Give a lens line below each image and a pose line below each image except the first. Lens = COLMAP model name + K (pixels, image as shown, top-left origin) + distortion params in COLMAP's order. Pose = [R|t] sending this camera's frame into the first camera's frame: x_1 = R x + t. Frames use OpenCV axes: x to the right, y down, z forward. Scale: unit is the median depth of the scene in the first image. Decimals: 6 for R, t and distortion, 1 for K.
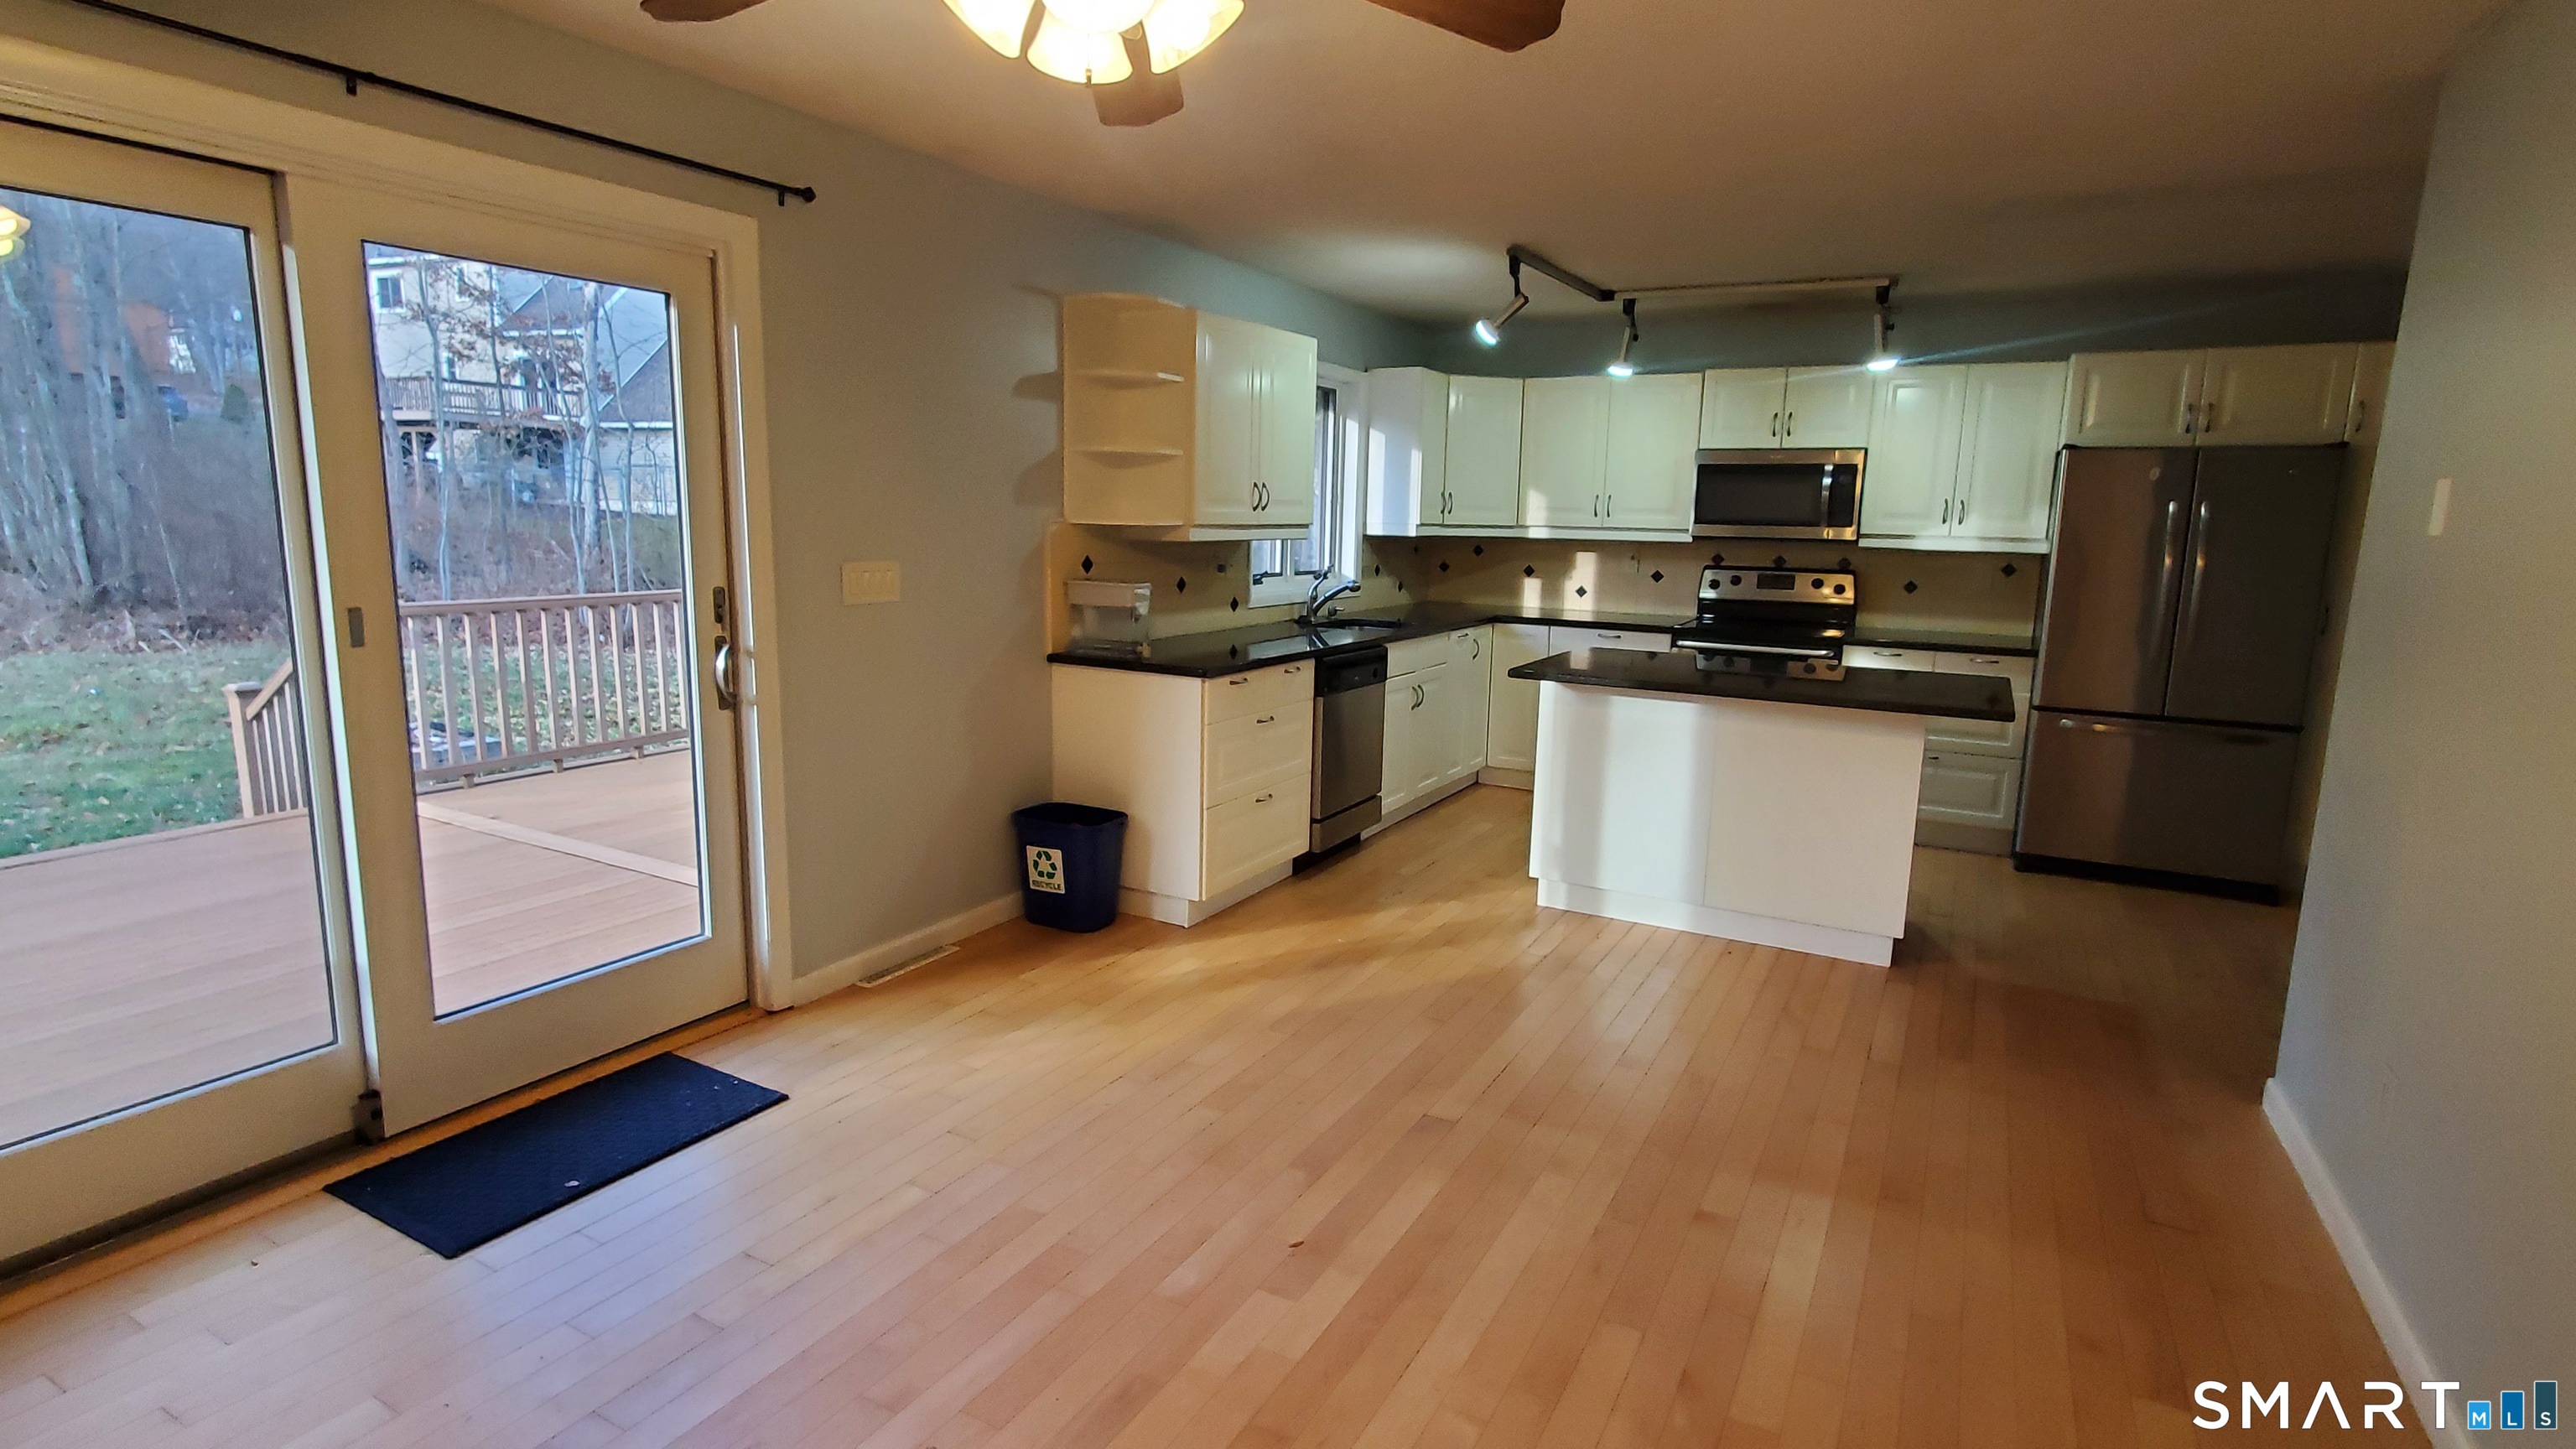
lens RADIAL K [[1274.3, 0, 1288.0], [0, 1274.3, 724.5], [0, 0, 1]] dist [-0.001239, -0.000453]
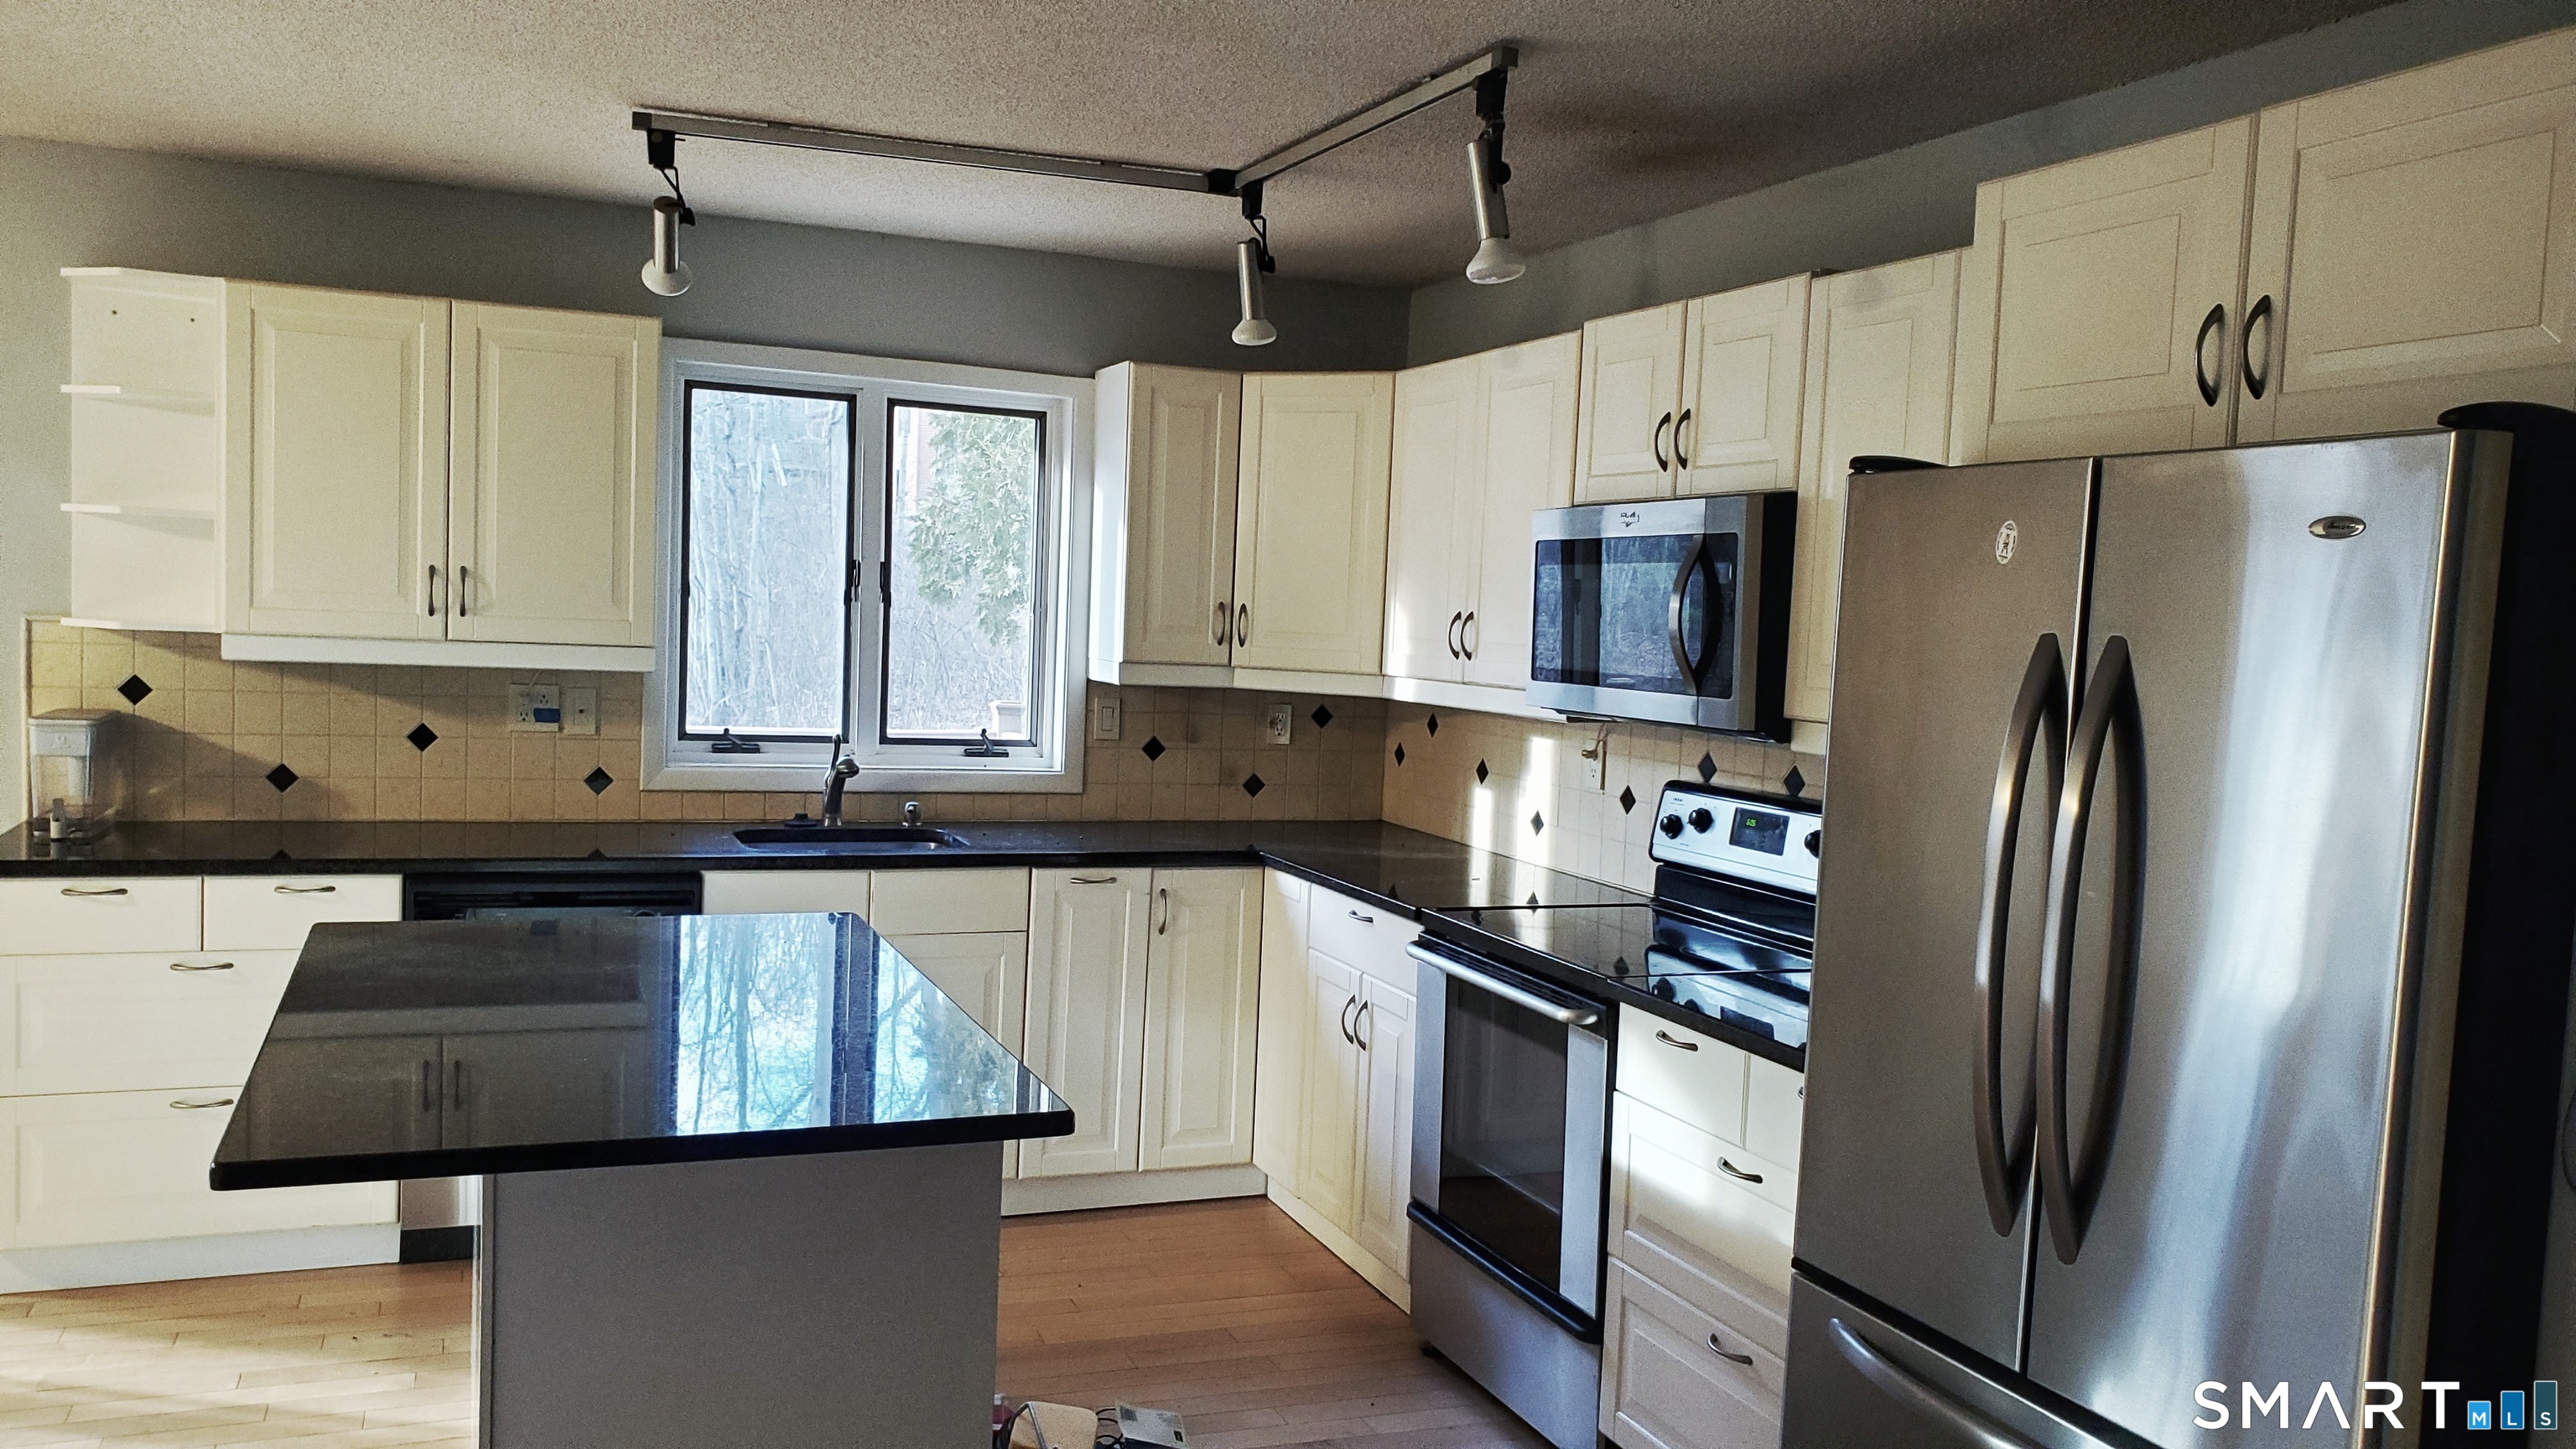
lens RADIAL K [[1972.2, 0, 1288.0], [0, 1972.2, 724.5], [0, 0, 1]] dist [0.069299, -0.135520]
pose [[0.771665, 0.049796, -0.634076, 0.648120], [-0.133927, 0.987300, -0.085453, -0.071133], [0.621769, 0.150861, 0.768534, 0.422564]]
